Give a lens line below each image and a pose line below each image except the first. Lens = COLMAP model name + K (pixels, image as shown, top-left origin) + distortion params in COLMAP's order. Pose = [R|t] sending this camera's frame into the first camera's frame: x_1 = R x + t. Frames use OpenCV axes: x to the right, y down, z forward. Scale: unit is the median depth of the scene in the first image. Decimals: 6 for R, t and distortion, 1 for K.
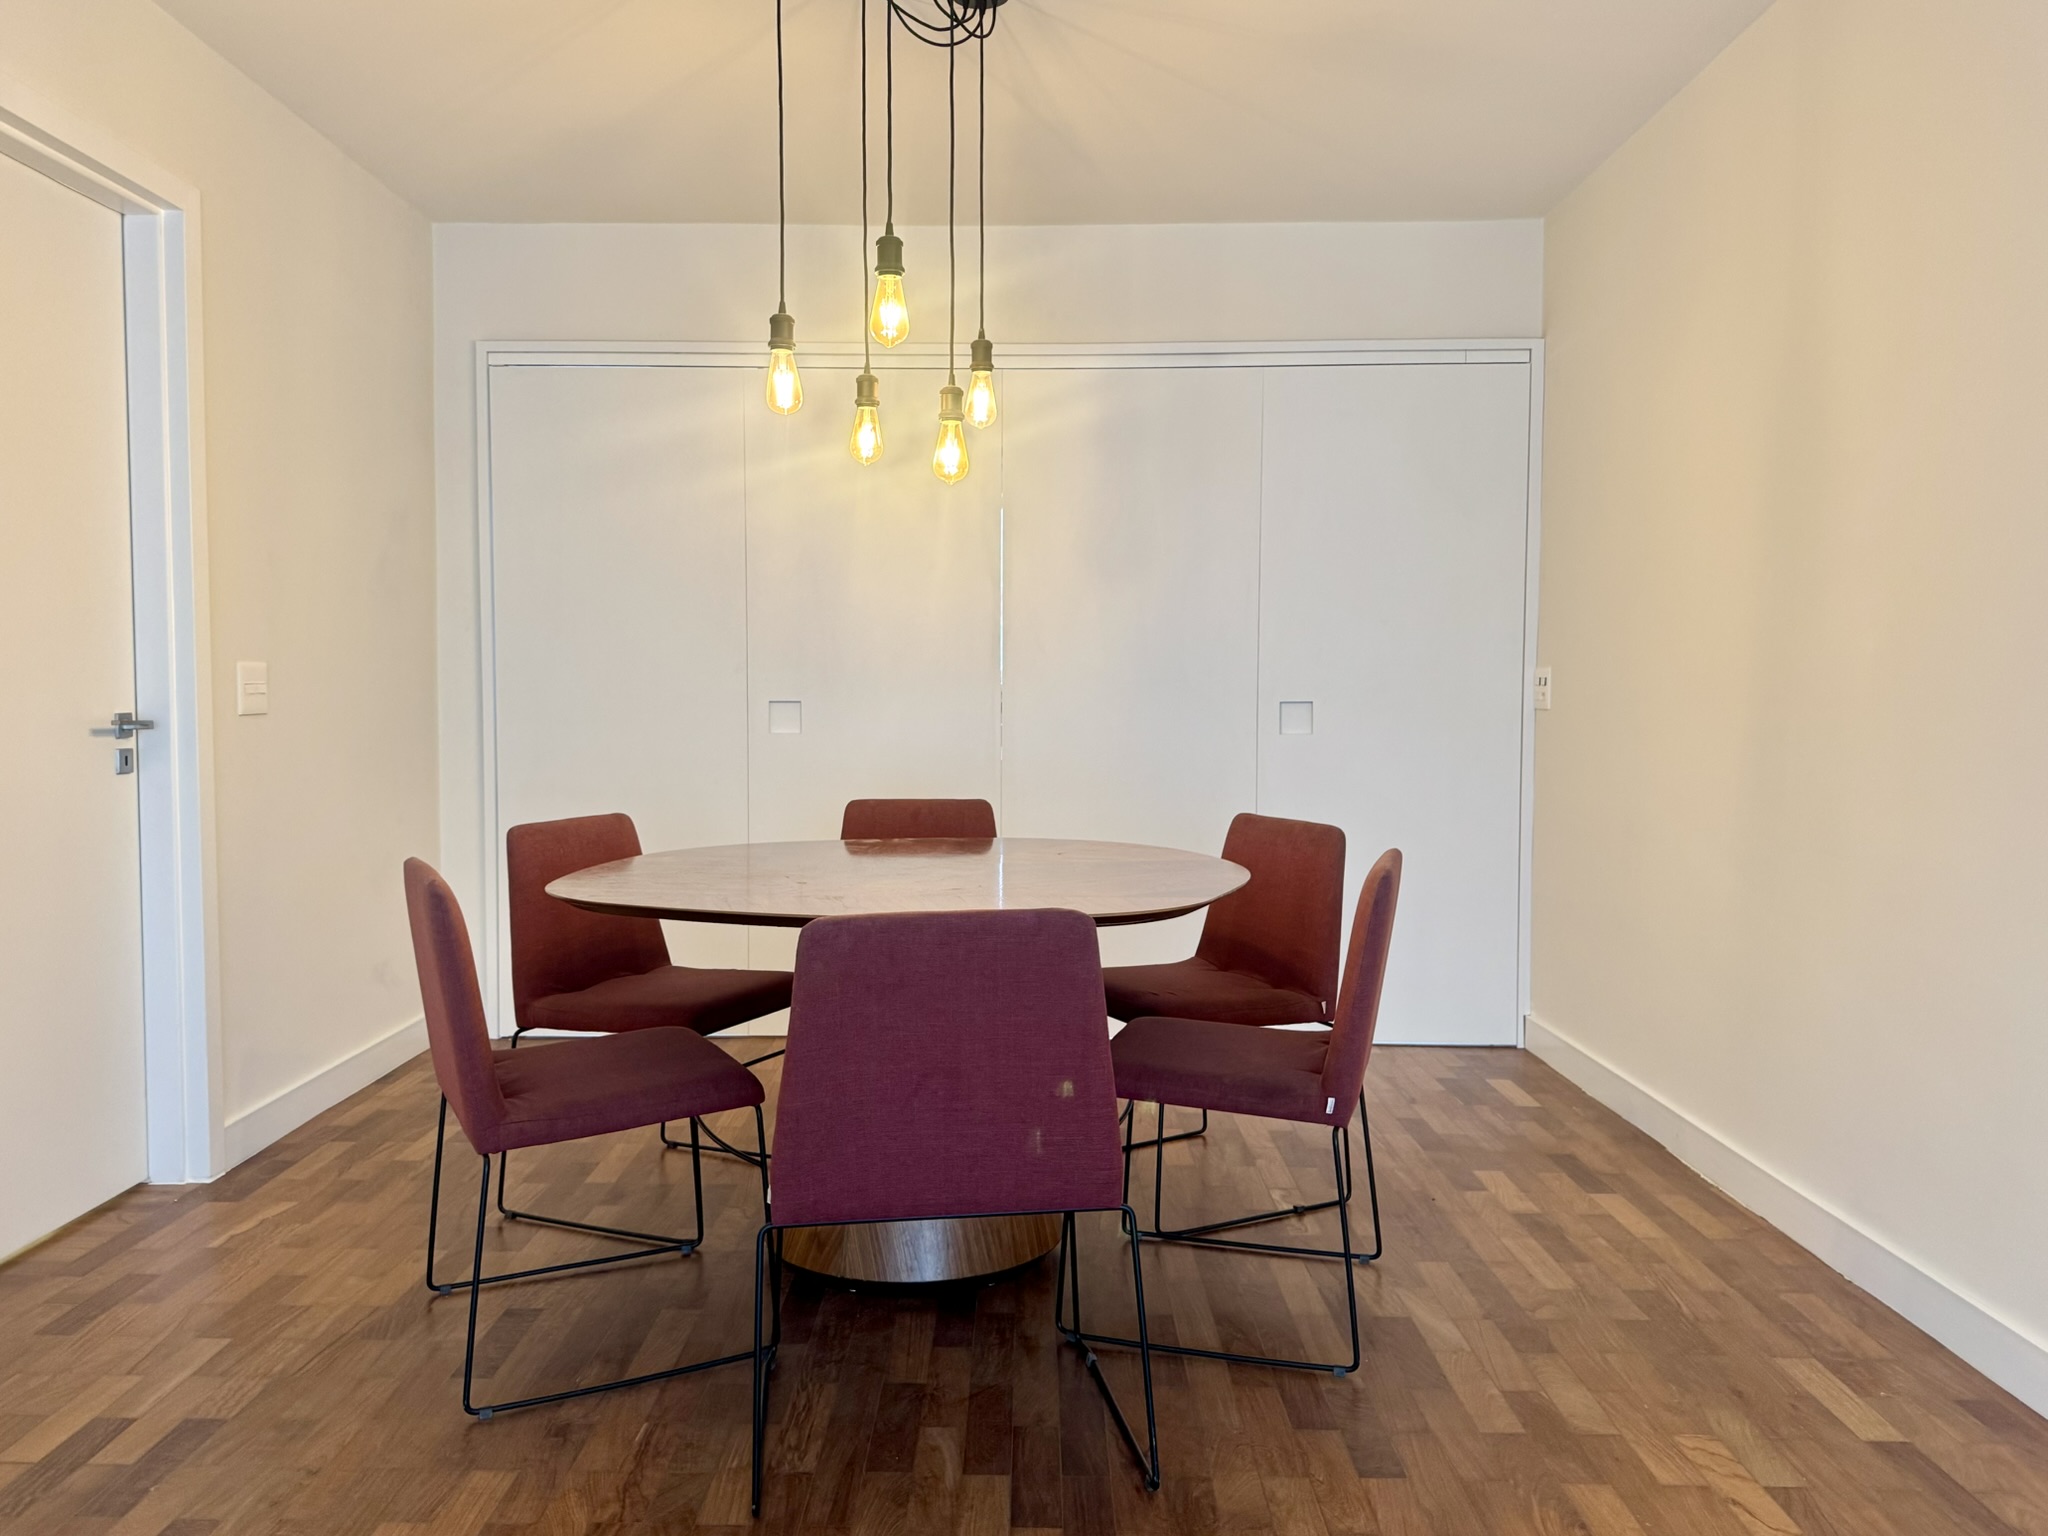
lens RADIAL K [[1539.9, 0, 1000.6], [0, 1539.9, 774.3], [0, 0, 1]] dist [0.048445, -0.063379]
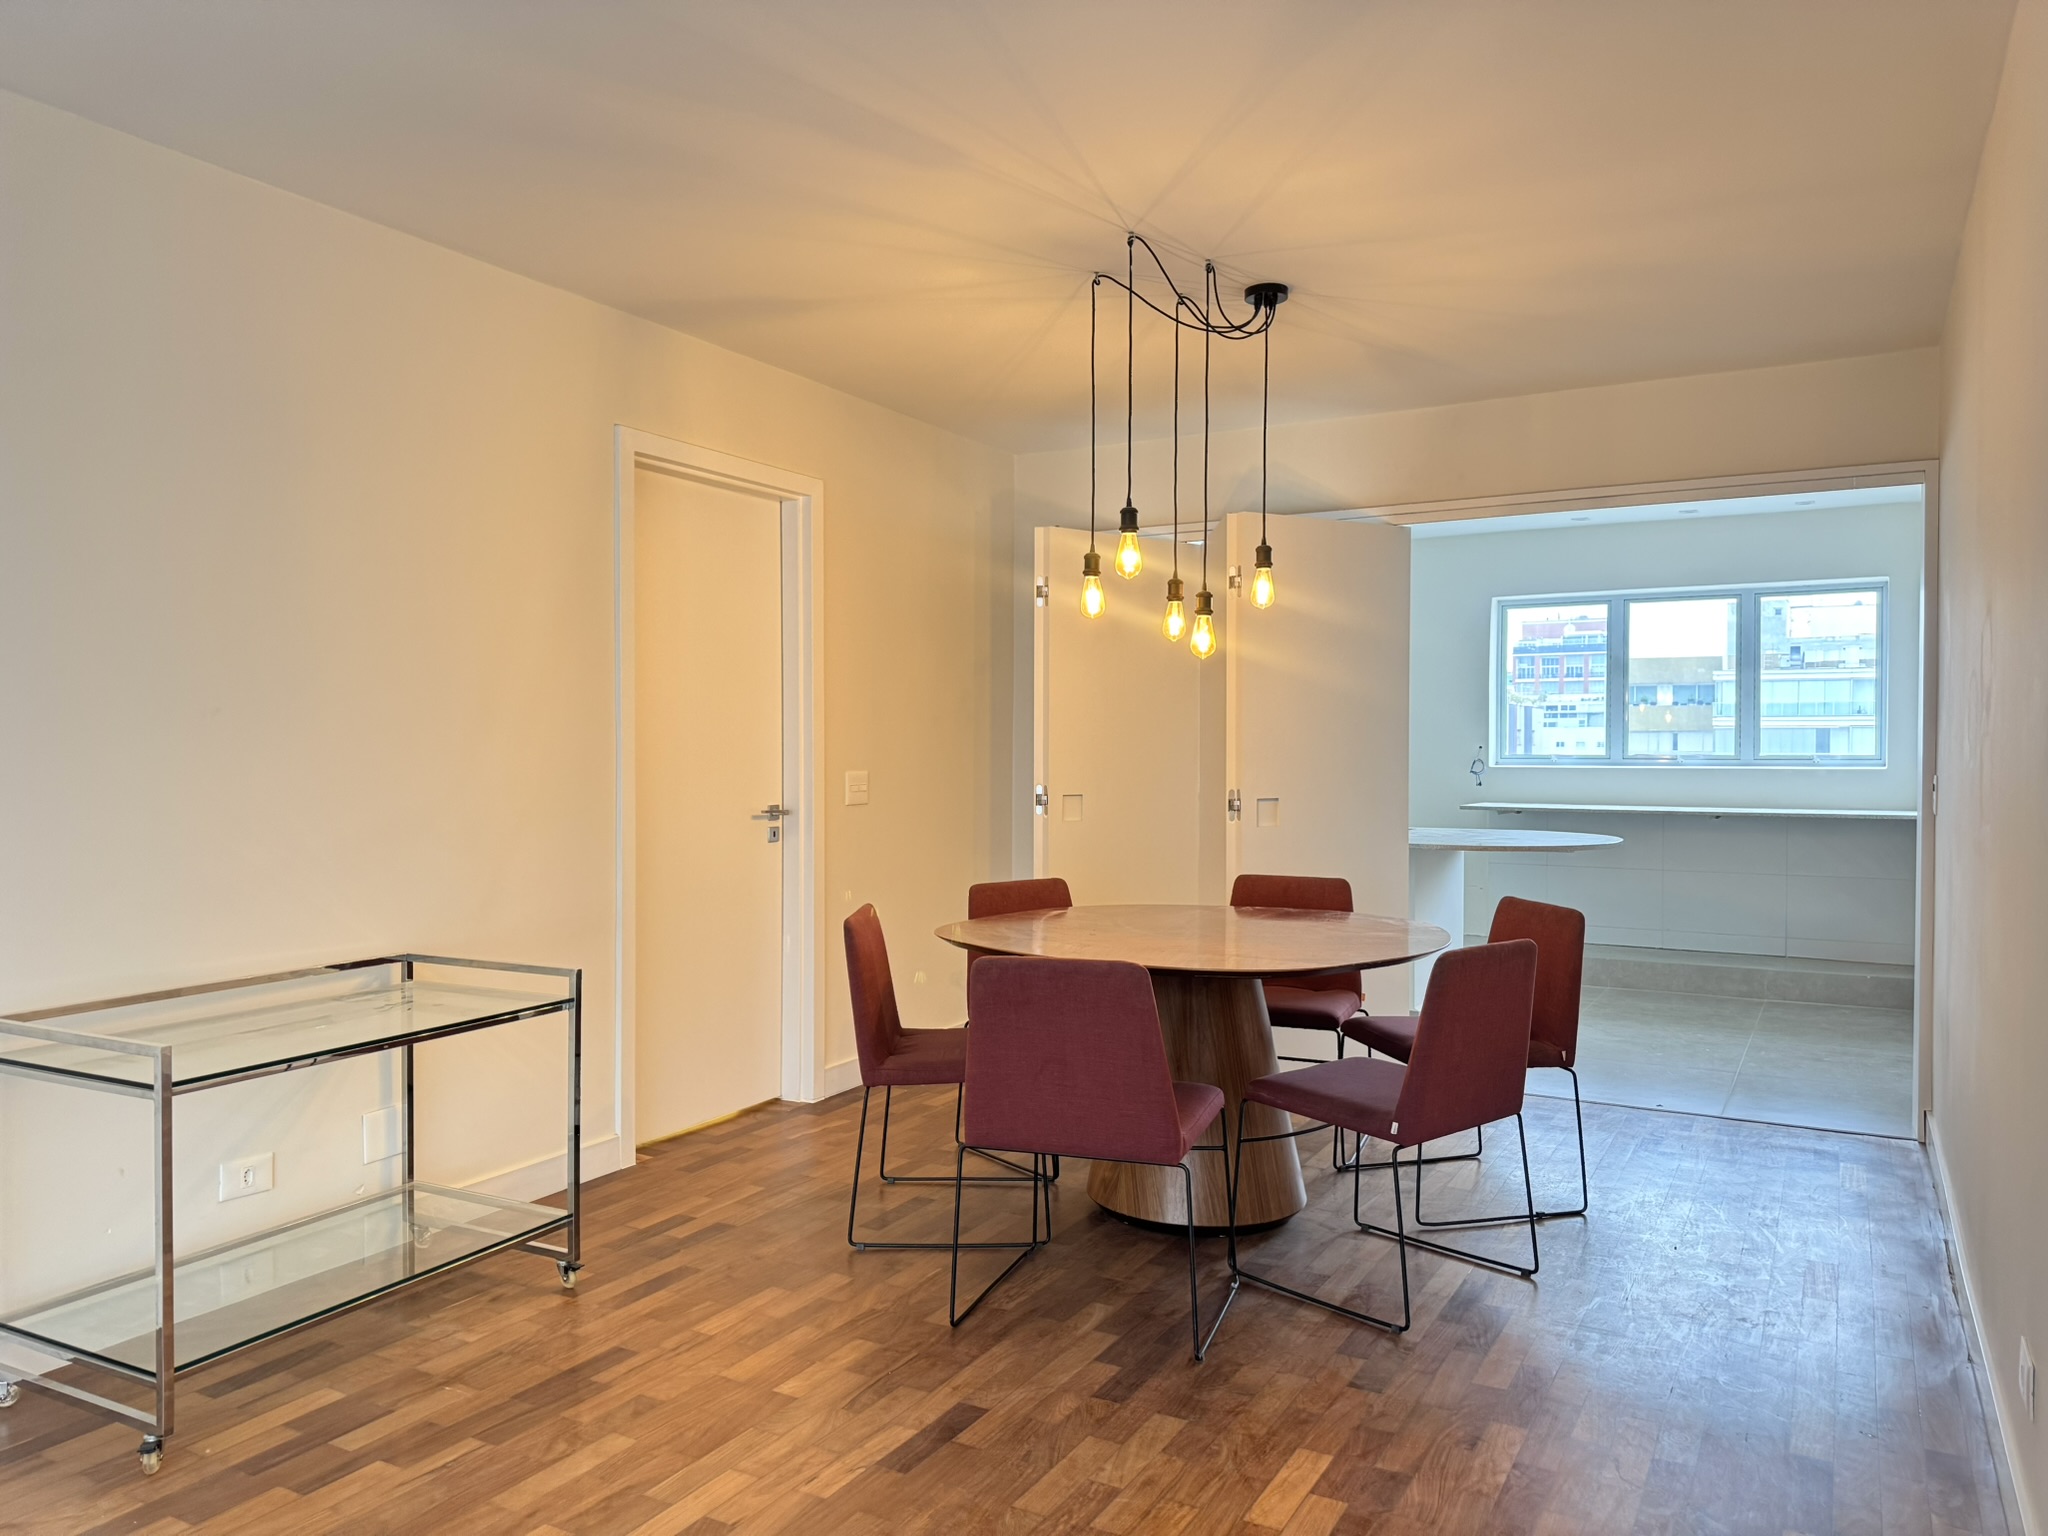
lens RADIAL K [[1445.6, 0, 1029.9], [0, 1445.6, 763.9], [0, 0, 1]] dist [0.044912, -0.049982]
pose [[0.879304, 0.004536, -0.476240, 0.463340], [-0.024320, 0.999078, -0.035388, -0.041632], [0.475640, 0.042699, 0.878603, -0.240974]]
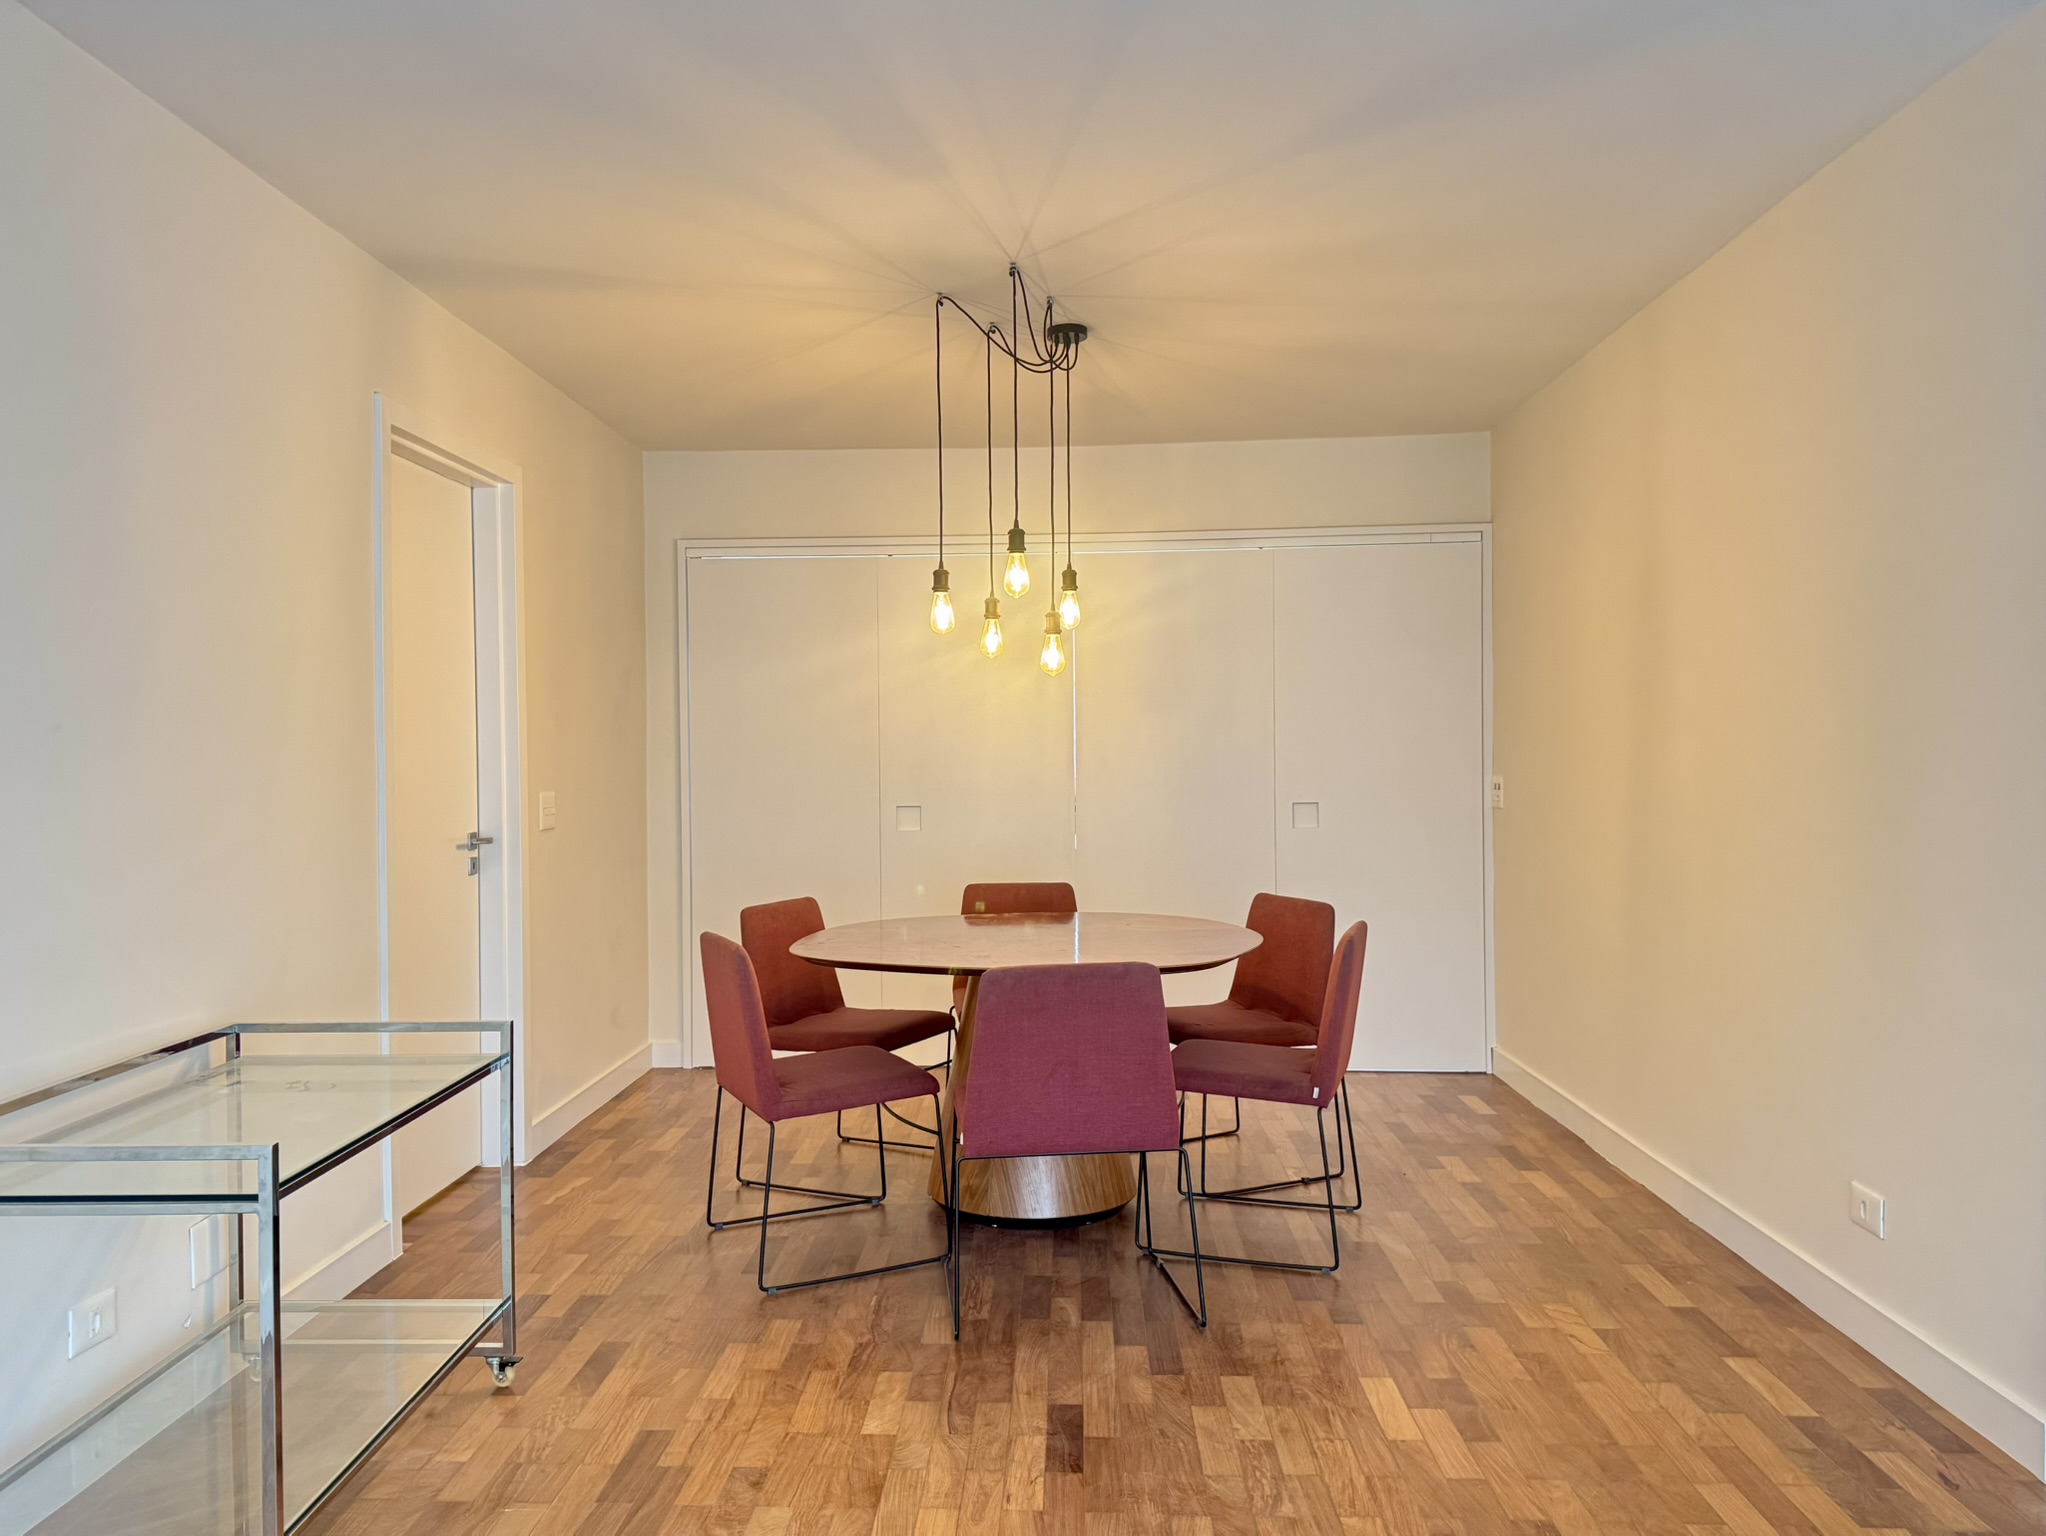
lens RADIAL K [[1491.4, 0, 987.7], [0, 1491.4, 768.1], [0, 0, 1]] dist [0.075537, -0.102506]
pose [[0.999193, -0.013116, -0.037965, -0.042262], [0.011316, 0.998819, -0.047249, -0.032884], [0.038539, 0.046782, 0.998161, -0.437712]]
